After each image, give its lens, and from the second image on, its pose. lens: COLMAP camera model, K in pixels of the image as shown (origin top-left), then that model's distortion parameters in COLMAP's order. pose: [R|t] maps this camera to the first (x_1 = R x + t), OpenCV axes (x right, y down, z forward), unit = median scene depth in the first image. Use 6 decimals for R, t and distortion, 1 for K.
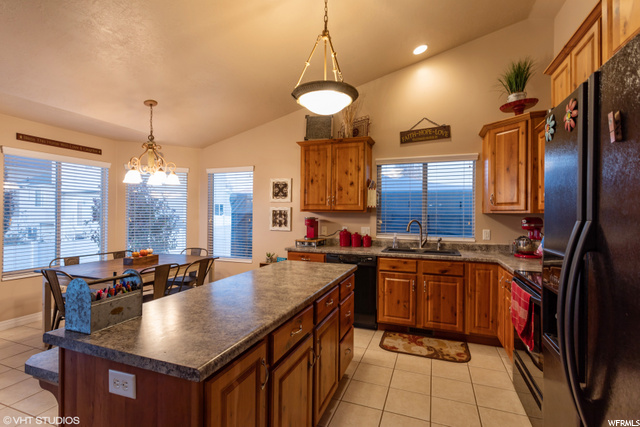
lens RADIAL K [[304.2, 0, 317.8], [0, 304.2, 213.8], [0, 0, 1]] dist [0.000701, 0.001066]
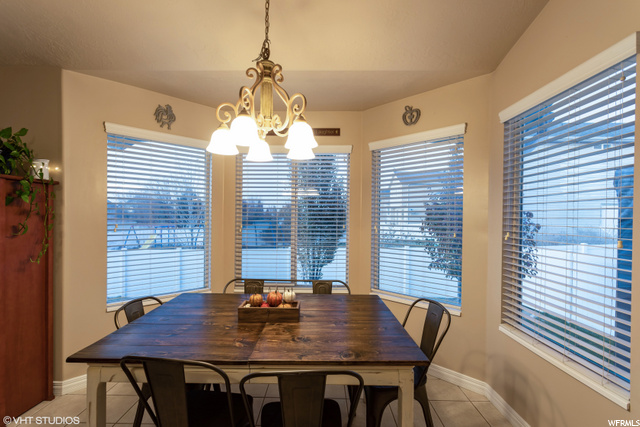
lens RADIAL K [[304.2, 0, 317.8], [0, 304.2, 213.8], [0, 0, 1]] dist [0.000701, 0.001066]
pose [[0.358553, -0.014666, -0.933394, -0.079616], [-0.004663, 0.999836, -0.017502, 0.000694], [0.933498, 0.010628, 0.358426, 0.790047]]
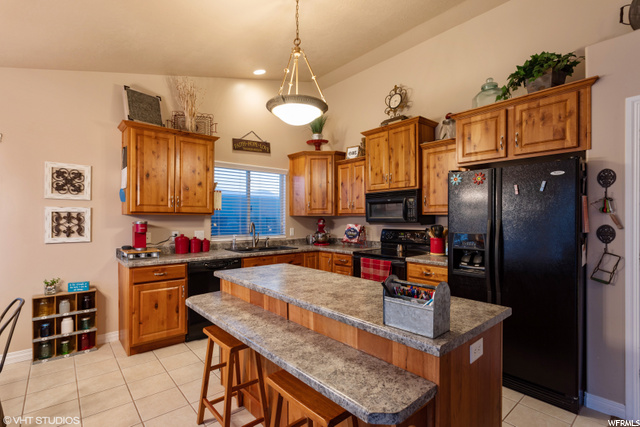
lens RADIAL K [[307.8, 0, 310.7], [0, 307.8, 219.7], [0, 0, 1]] dist [0.005275, 0.001228]
pose [[0.487458, -0.013714, 0.873039, -0.523826], [0.002577, 0.999895, 0.014268, -0.003044], [-0.873142, -0.004705, 0.487442, 0.245108]]
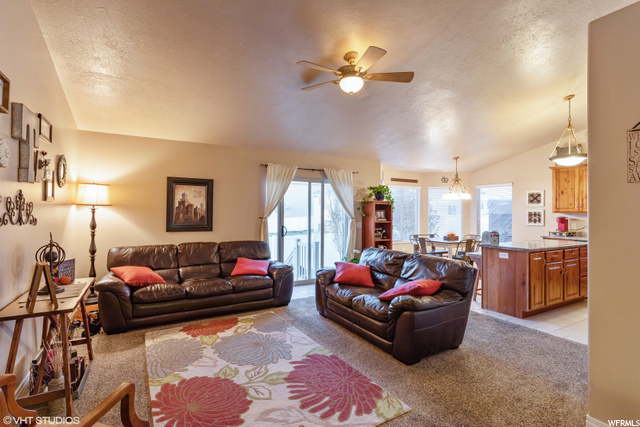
lens RADIAL K [[304.2, 0, 317.8], [0, 304.2, 213.8], [0, 0, 1]] dist [0.000701, 0.001066]
pose [[0.766465, -0.005168, -0.642266, 0.020766], [0.003396, 0.999986, -0.003993, -0.000602], [0.642277, 0.000880, 0.766472, -0.934782]]
